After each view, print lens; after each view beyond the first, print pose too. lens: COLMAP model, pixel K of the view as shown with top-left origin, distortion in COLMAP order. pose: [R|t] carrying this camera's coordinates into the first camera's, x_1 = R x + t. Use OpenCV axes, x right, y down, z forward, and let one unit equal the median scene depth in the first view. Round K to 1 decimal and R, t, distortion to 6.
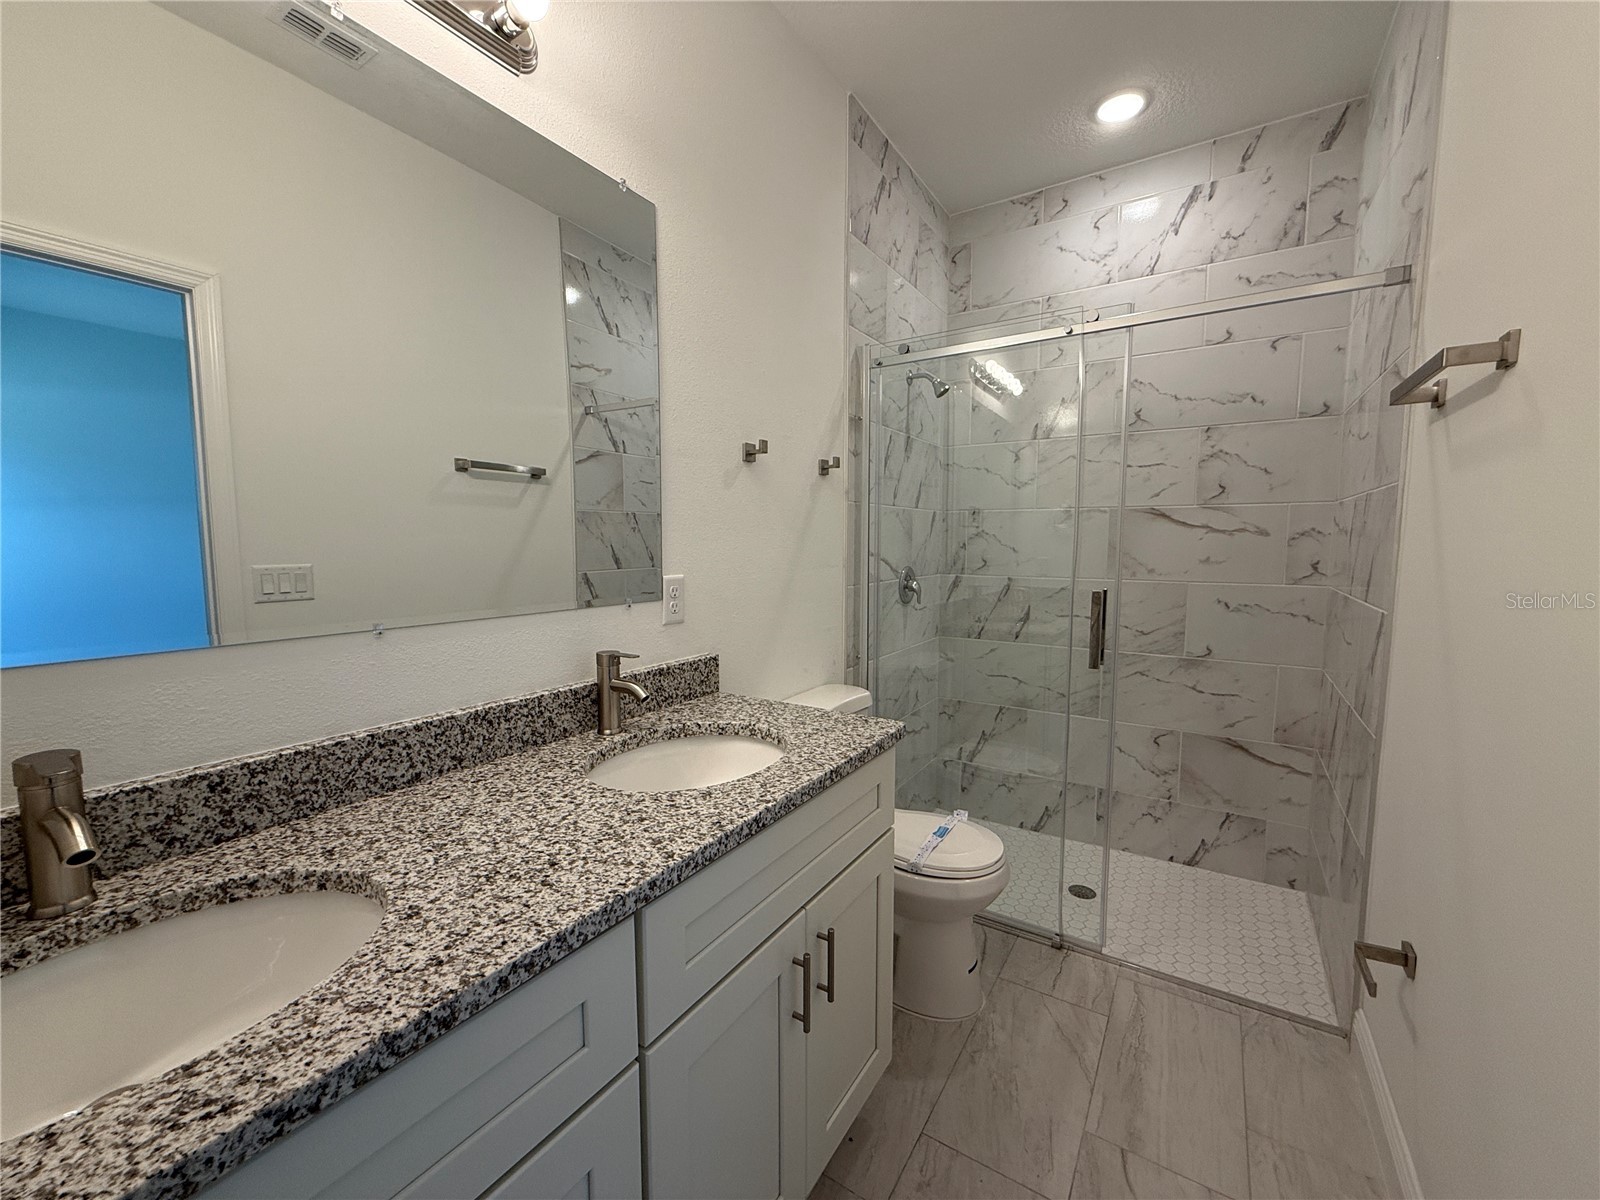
lens RADIAL K [[632.7, 0, 793.4], [0, 632.7, 595.6], [0, 0, 1]] dist [0.001183, 0.000223]
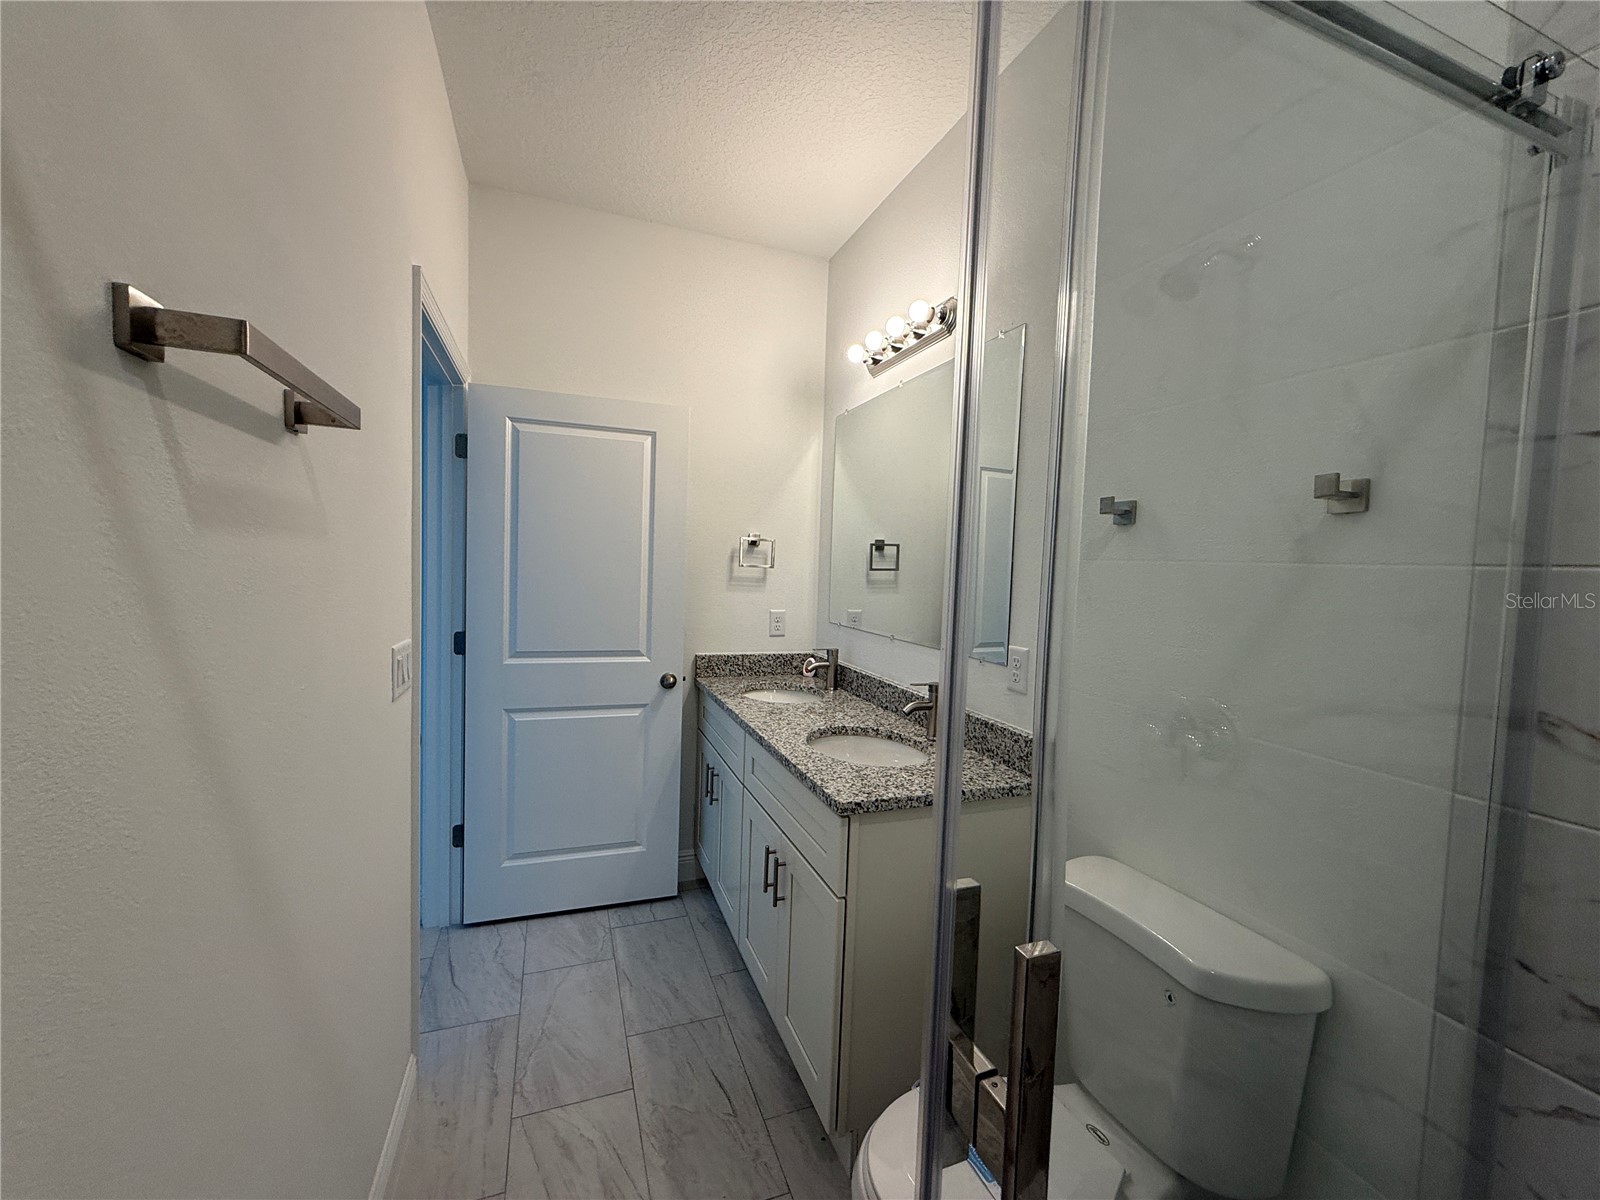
lens RADIAL K [[632.7, 0, 793.4], [0, 632.7, 595.6], [0, 0, 1]] dist [0.001183, 0.000223]
pose [[-0.587822, 0.019955, -0.808744, 1.051607], [-0.103673, 0.989595, 0.099771, -0.216683], [0.802320, 0.142493, -0.579637, 1.522827]]
